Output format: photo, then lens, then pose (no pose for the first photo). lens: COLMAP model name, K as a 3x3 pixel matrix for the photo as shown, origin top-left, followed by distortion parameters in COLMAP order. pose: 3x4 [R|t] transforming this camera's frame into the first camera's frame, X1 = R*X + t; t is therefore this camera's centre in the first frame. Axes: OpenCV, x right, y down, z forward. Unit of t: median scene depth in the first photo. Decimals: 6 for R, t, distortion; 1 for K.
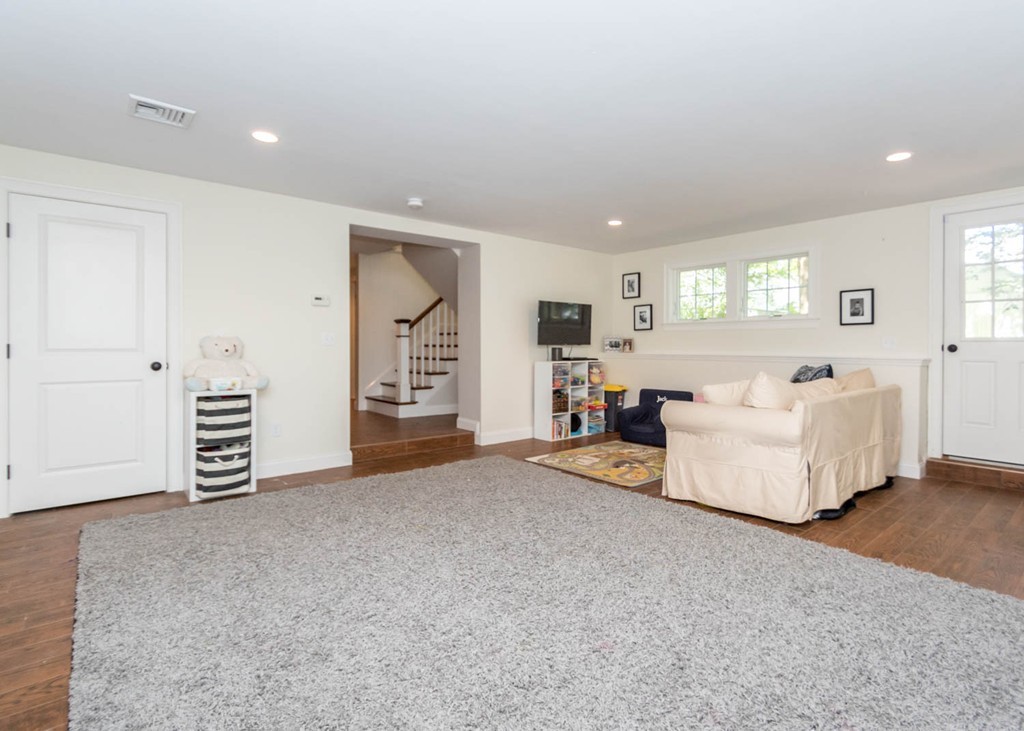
lens RADIAL K [[475.7, 0, 513.5], [0, 475.7, 350.1], [0, 0, 1]] dist [-0.000734, -0.000028]
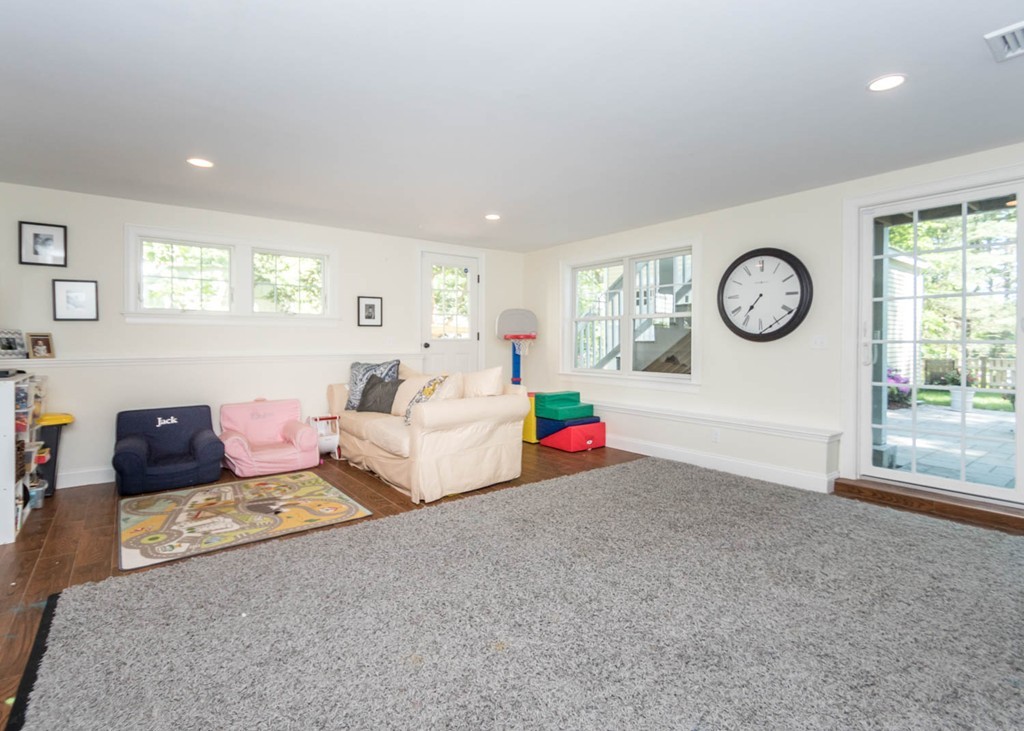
lens RADIAL K [[511.7, 0, 487.7], [0, 511.7, 362.7], [0, 0, 1]] dist [-0.001615, -0.000038]
pose [[0.056906, -0.040336, 0.997564, -0.535181], [0.013689, 0.999121, 0.039618, -0.008994], [-0.998286, 0.011401, 0.057408, 0.625996]]
